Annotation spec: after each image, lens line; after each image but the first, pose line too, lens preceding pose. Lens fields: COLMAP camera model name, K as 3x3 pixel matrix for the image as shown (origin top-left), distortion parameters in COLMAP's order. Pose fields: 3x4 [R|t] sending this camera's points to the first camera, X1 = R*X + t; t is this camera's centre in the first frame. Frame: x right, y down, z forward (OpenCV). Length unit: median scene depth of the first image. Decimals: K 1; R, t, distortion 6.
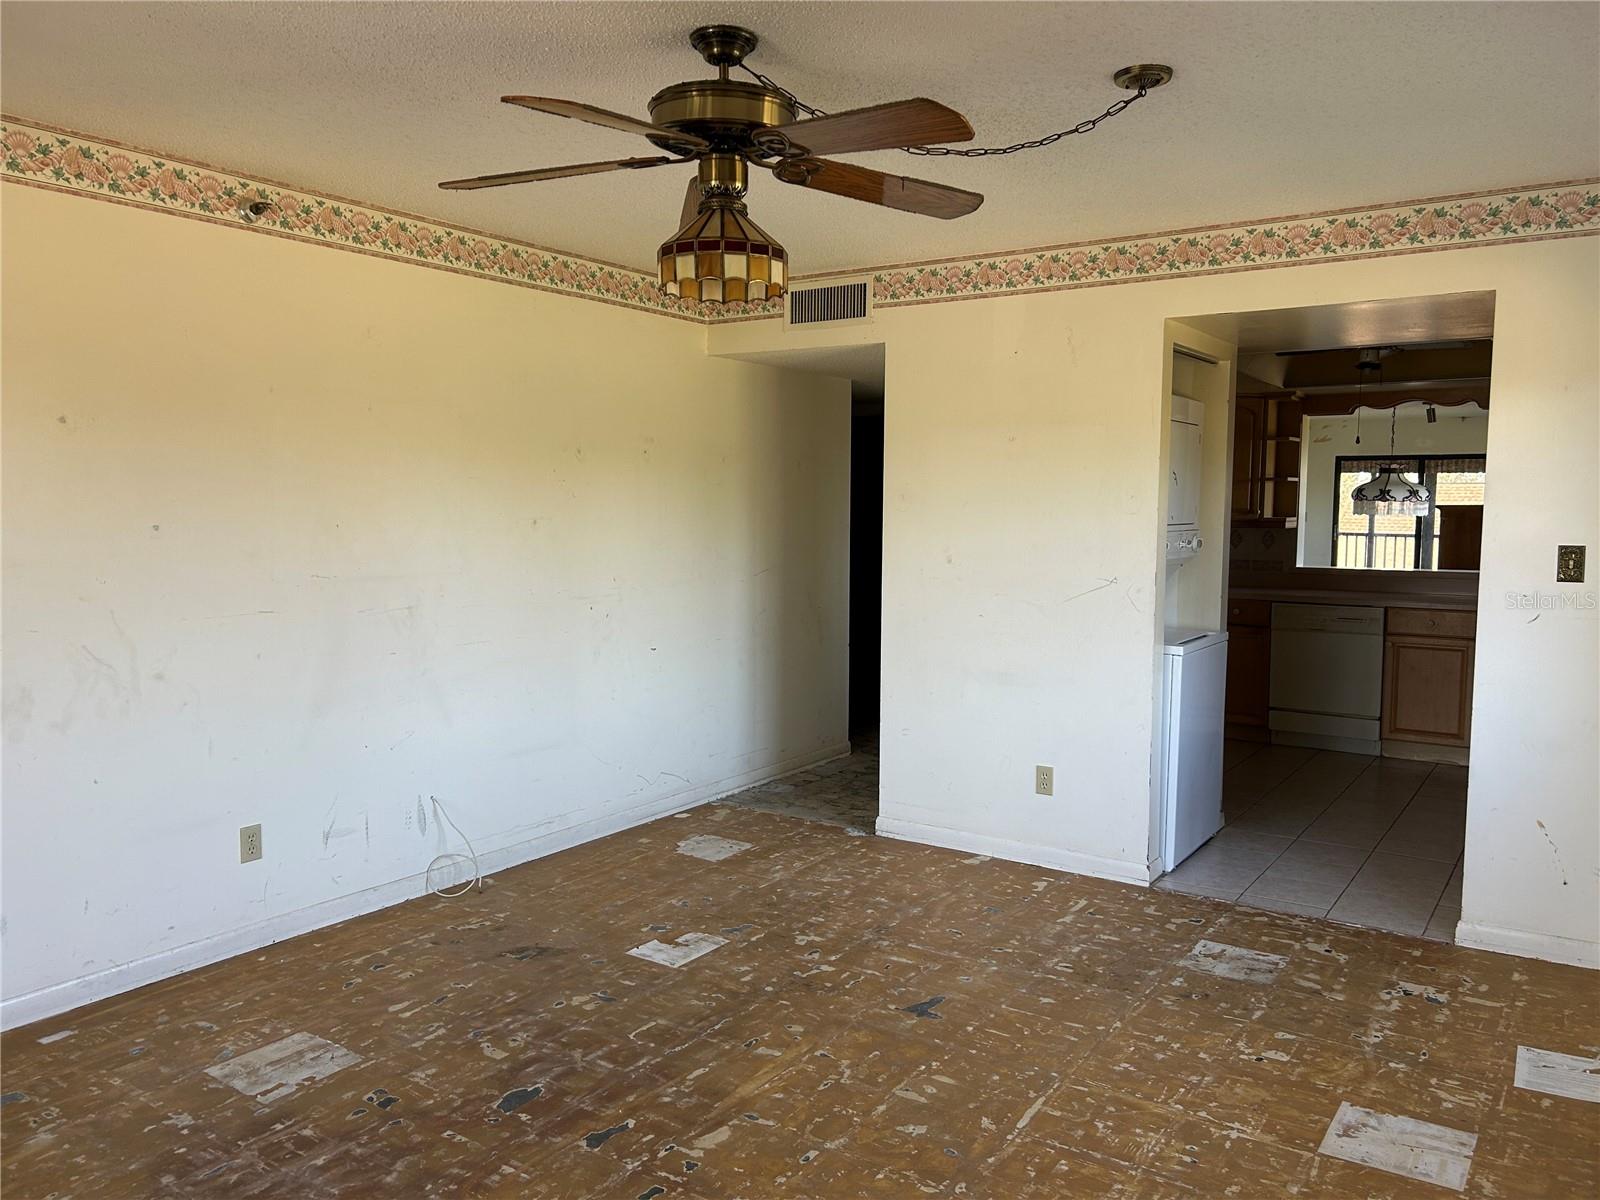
lens RADIAL K [[1215.5, 0, 773.6], [0, 1215.5, 602.5], [0, 0, 1]] dist [0.082506, -0.089630]
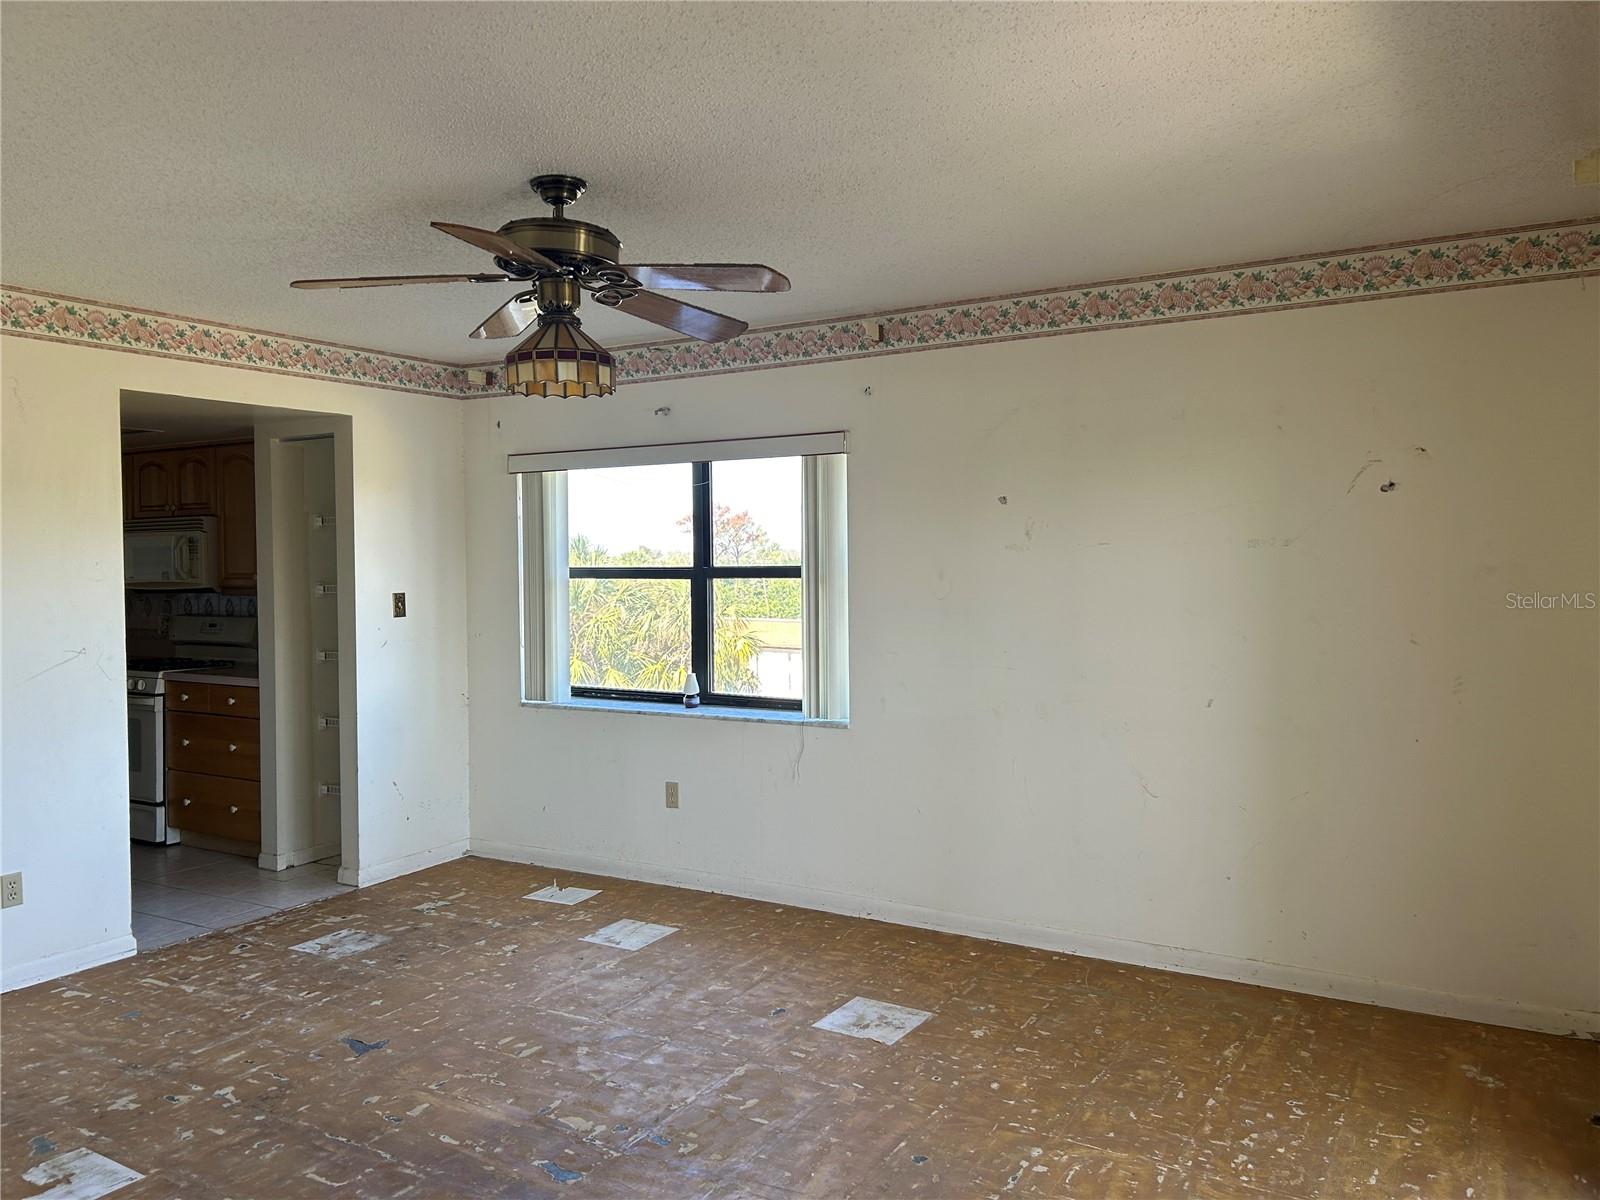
lens RADIAL K [[1215.5, 0, 773.6], [0, 1215.5, 602.5], [0, 0, 1]] dist [0.082506, -0.089630]
pose [[-0.050270, -0.038543, 0.997992, -0.896994], [0.098696, 0.994172, 0.043367, -0.058112], [-0.993847, 0.100678, -0.046173, 0.627668]]
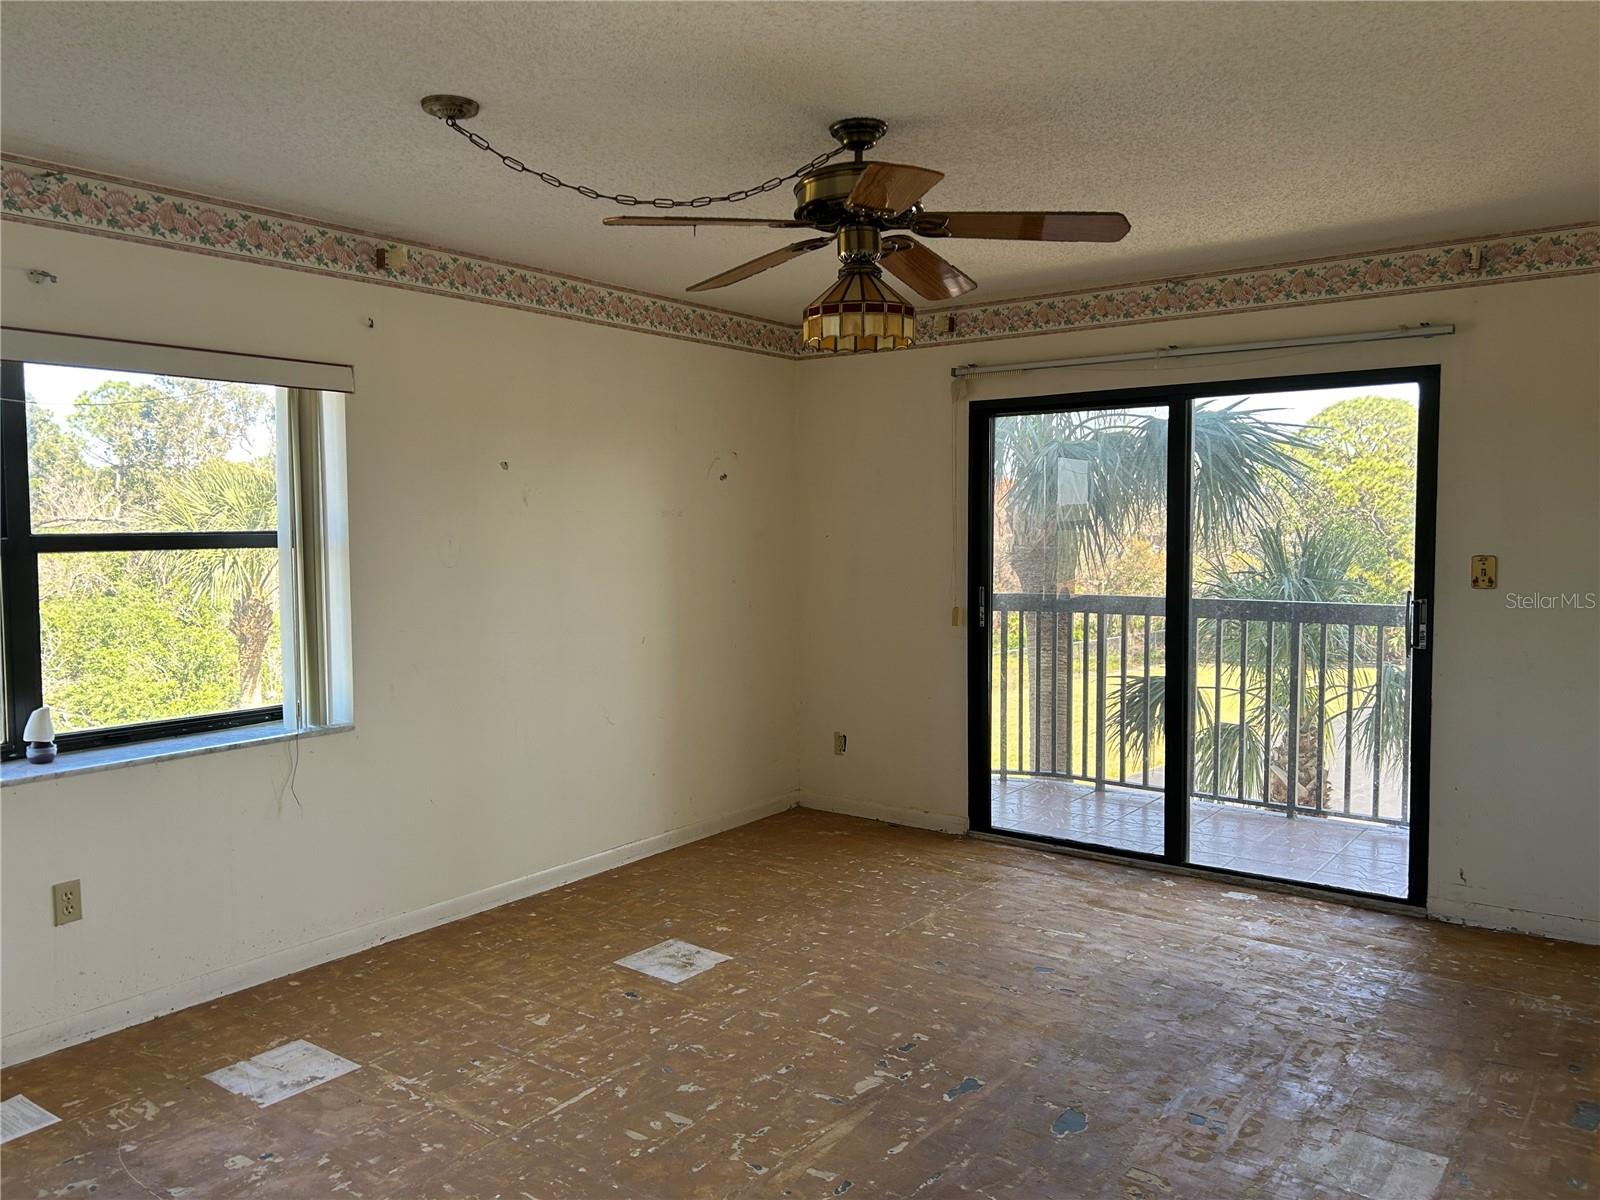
lens RADIAL K [[1229.6, 0, 790.2], [0, 1229.6, 596.6], [0, 0, 1]] dist [0.081054, -0.094599]
pose [[-0.999724, -0.000500, 0.023468, -0.002254], [0.002988, 0.988930, 0.148355, -0.137324], [-0.023282, 0.148385, -0.988656, 1.576531]]
